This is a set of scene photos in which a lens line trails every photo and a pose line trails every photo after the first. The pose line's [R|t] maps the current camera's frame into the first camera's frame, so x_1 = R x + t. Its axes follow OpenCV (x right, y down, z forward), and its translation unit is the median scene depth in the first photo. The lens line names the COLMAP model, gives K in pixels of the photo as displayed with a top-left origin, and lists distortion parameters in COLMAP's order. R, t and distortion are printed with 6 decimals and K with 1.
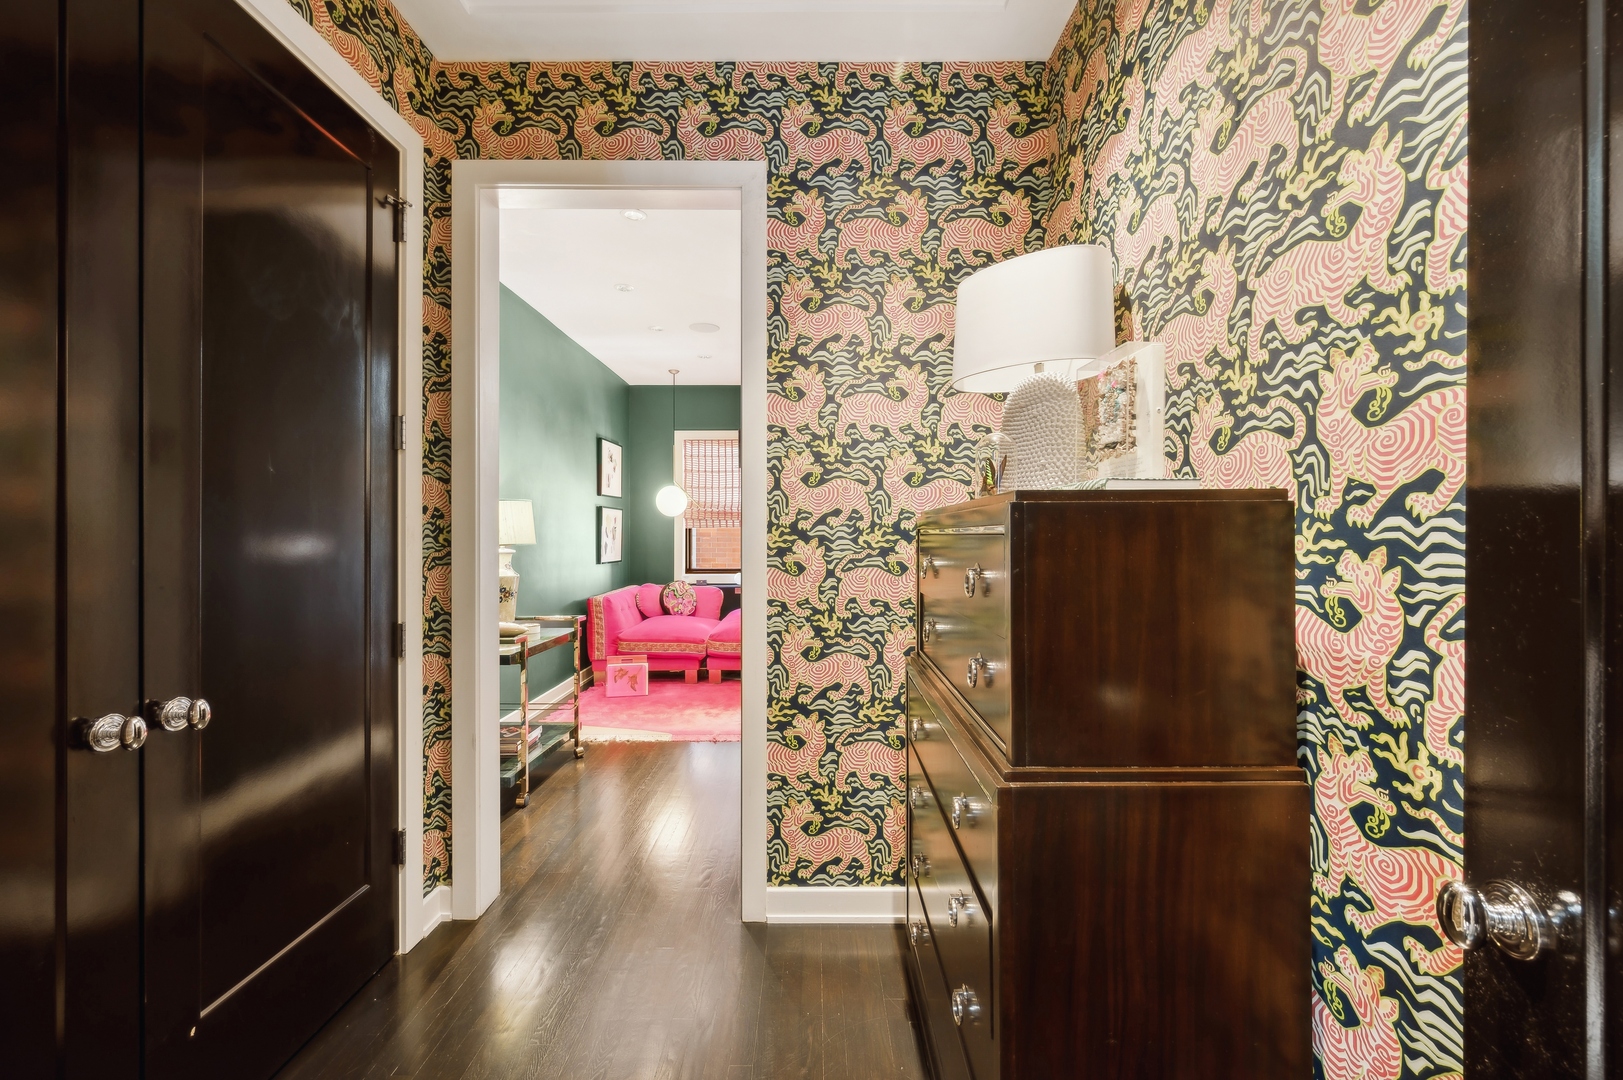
lens RADIAL K [[651.7, 0, 808.2], [0, 651.7, 539.0], [0, 0, 1]] dist [-0.000059, 0.000175]
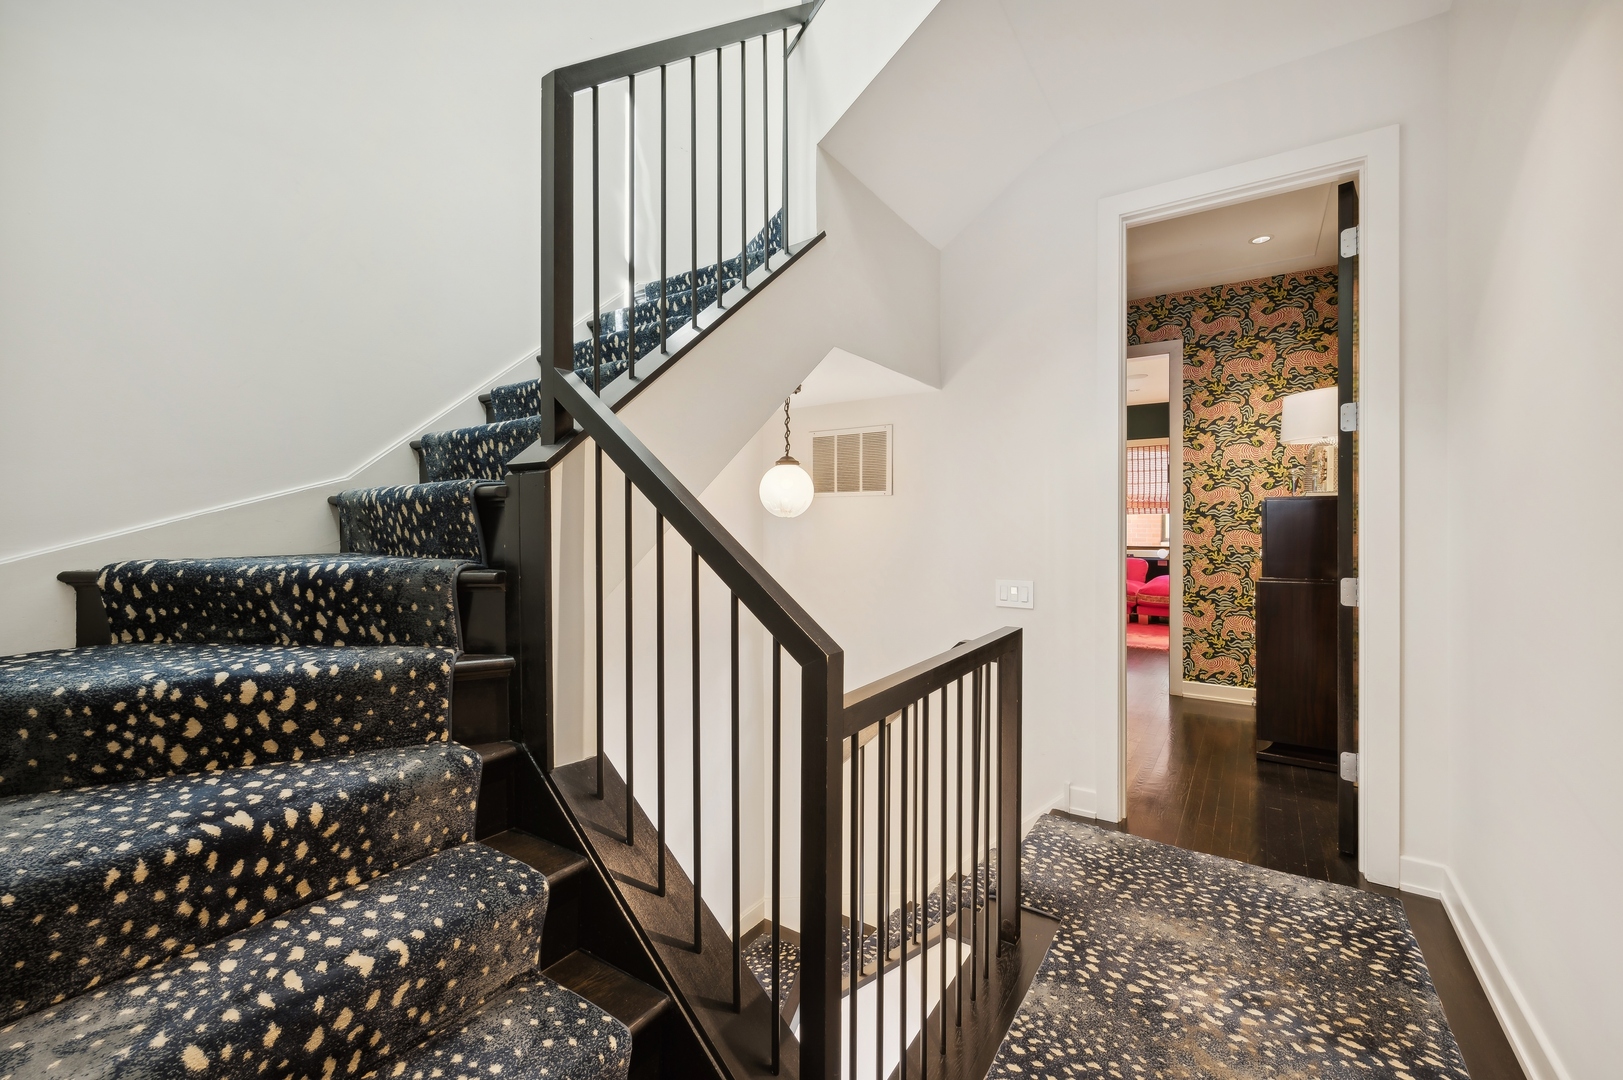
lens RADIAL K [[651.7, 0, 815.2], [0, 651.7, 532.3], [0, 0, 1]] dist [-0.000059, 0.000175]
pose [[0.833043, 0.000744, -0.553208, 0.044531], [0.001289, 0.999994, 0.003286, 0.017046], [0.553207, -0.003450, 0.833036, -0.565239]]
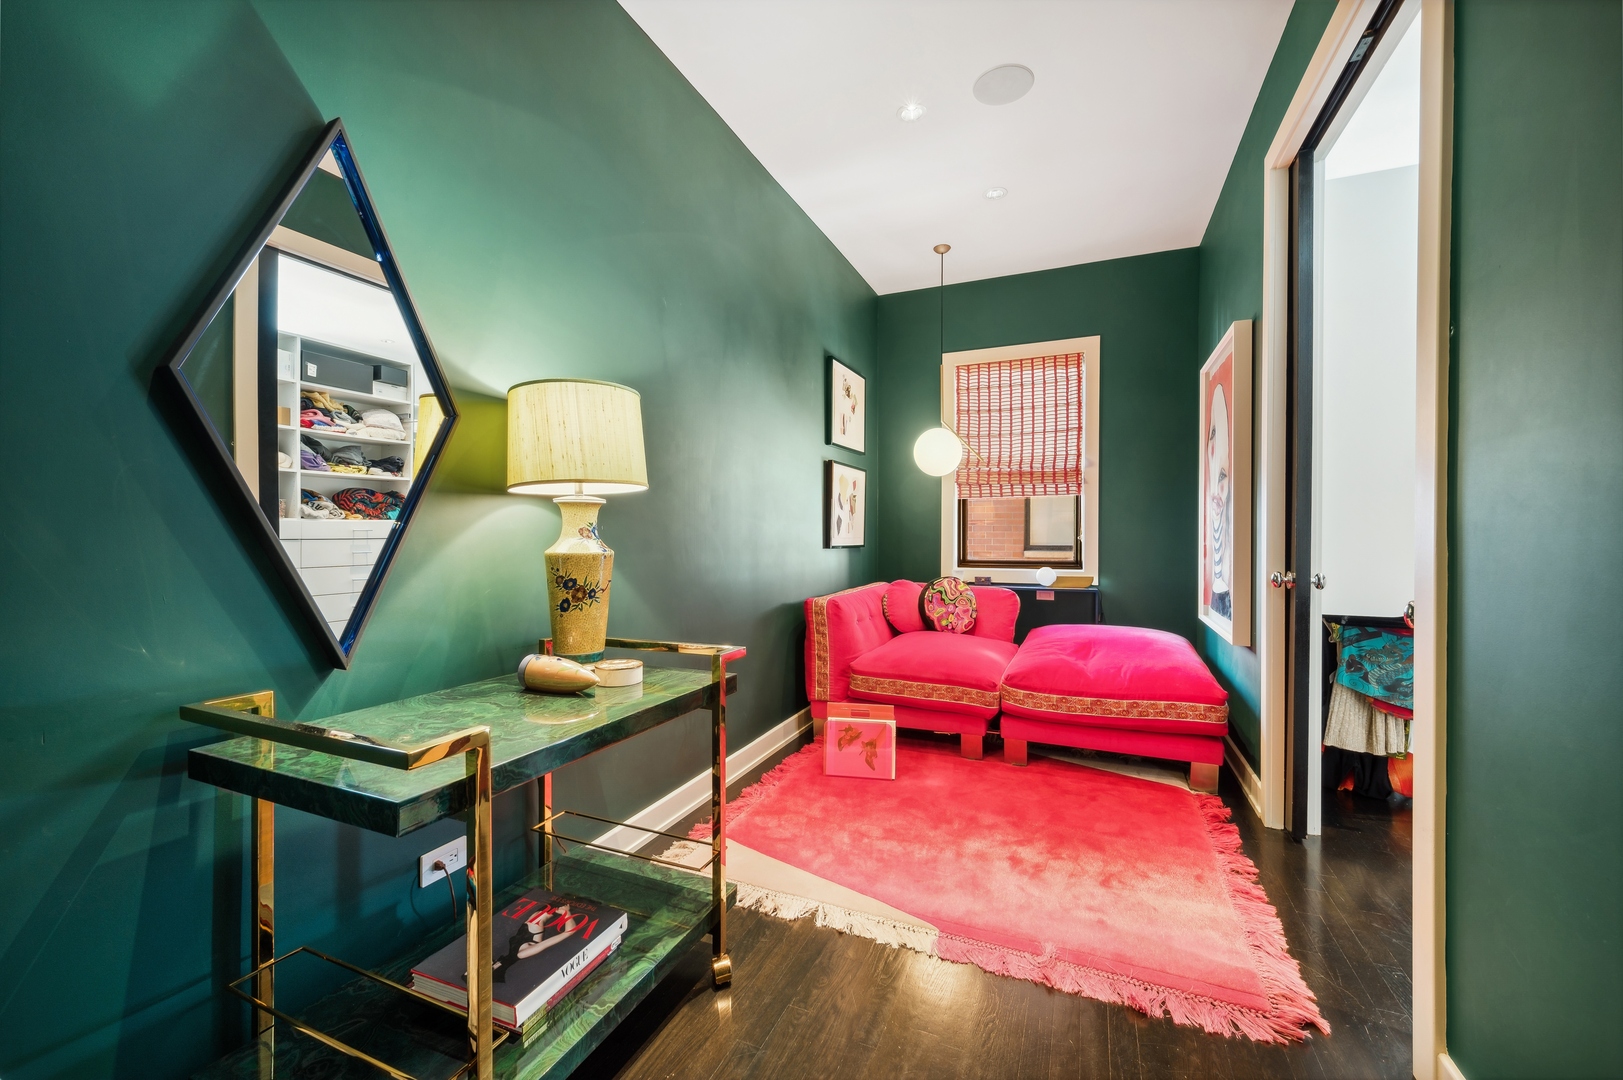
lens RADIAL K [[651.7, 0, 807.3], [0, 651.7, 542.2], [0, 0, 1]] dist [-0.000059, 0.000175]
pose [[0.920314, 0.003826, -0.391163, -0.090438], [-0.001505, 0.999979, 0.006241, 0.030886], [0.391179, -0.005155, 0.920300, 0.424455]]
